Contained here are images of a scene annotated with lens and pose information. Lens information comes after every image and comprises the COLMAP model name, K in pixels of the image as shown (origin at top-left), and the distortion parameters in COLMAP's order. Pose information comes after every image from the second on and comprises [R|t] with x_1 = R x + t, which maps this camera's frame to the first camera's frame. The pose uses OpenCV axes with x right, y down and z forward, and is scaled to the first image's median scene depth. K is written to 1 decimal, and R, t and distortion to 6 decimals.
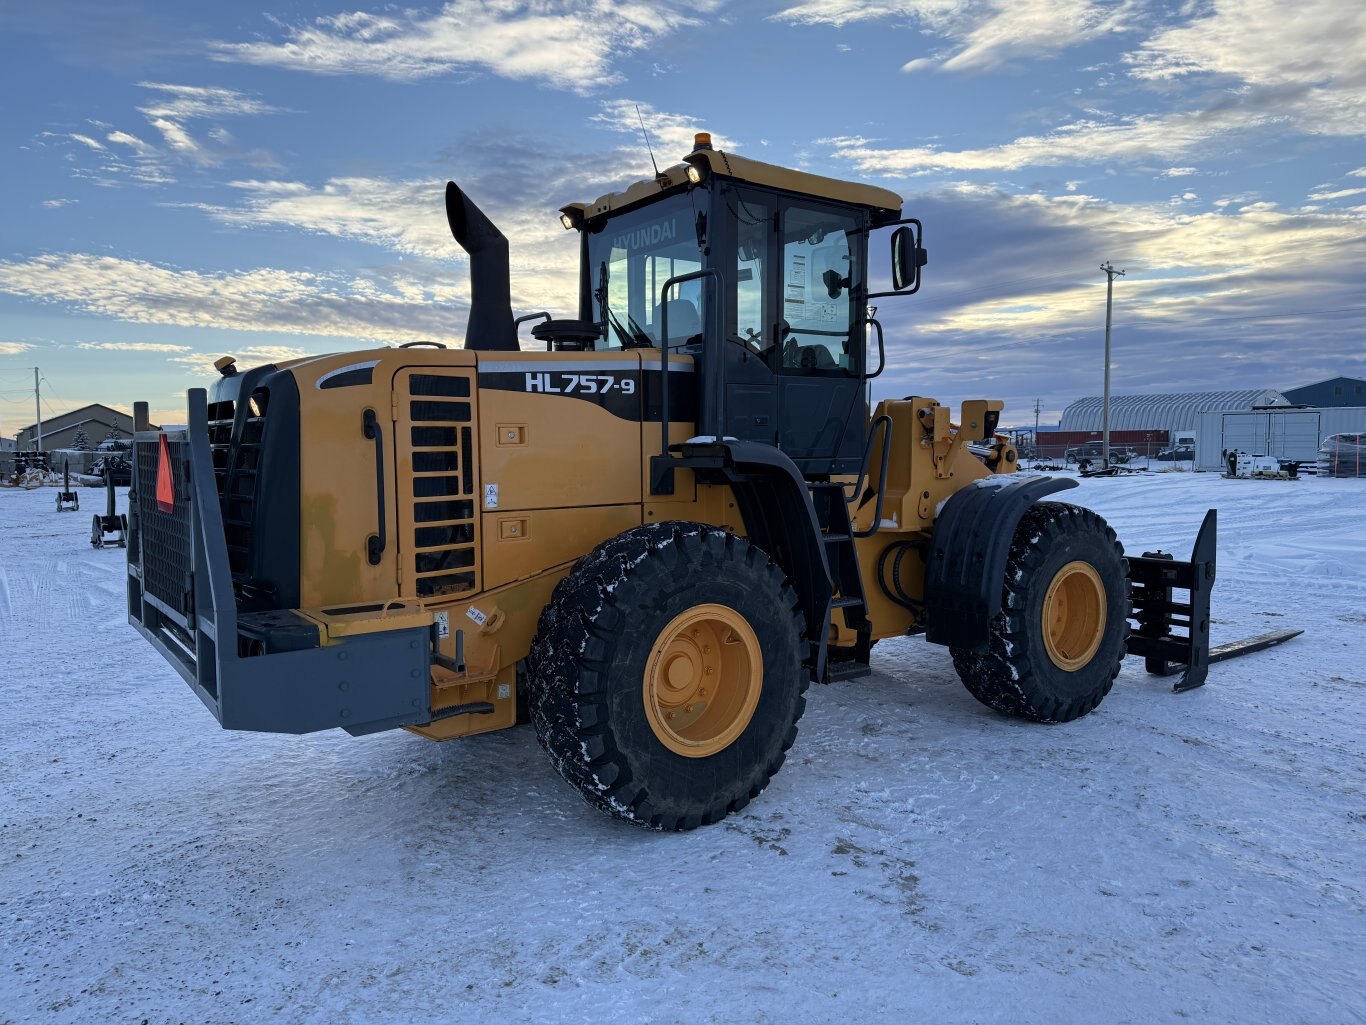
lens RADIAL K [[964.8, 0, 674.8], [0, 964.8, 504.8], [0, 0, 1]] dist [0.043145, -0.049238]
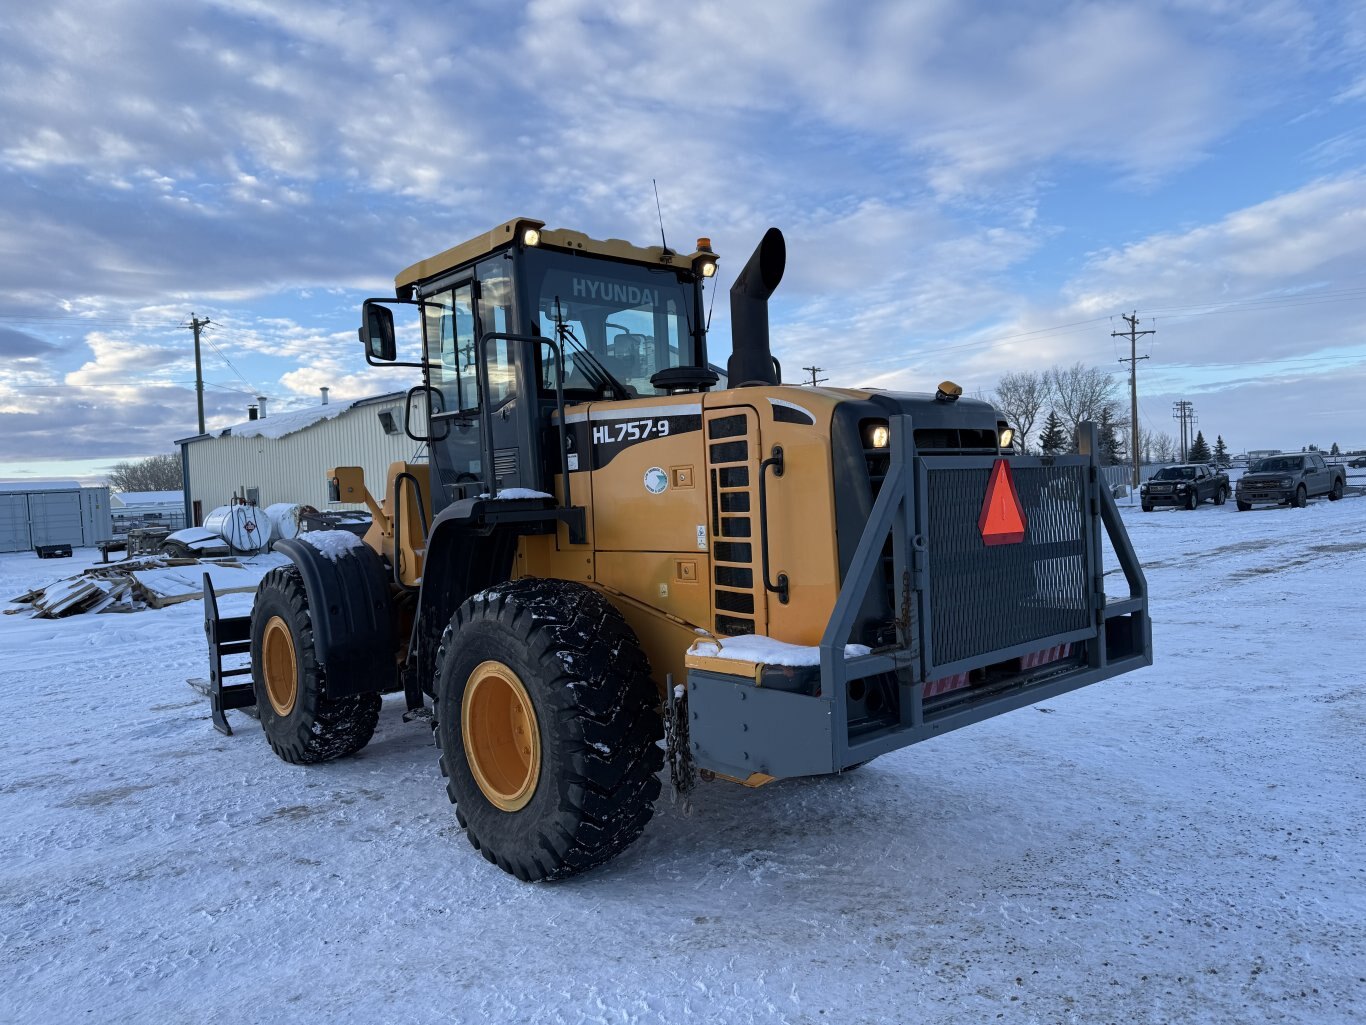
lens RADIAL K [[964.8, 0, 678.1], [0, 964.8, 513.6], [0, 0, 1]] dist [0.043145, -0.049238]
pose [[-0.093452, -0.009783, 0.995576, -0.263183], [0.108482, 0.993898, 0.019950, -0.013664], [-0.989696, 0.109866, -0.091820, 0.260198]]
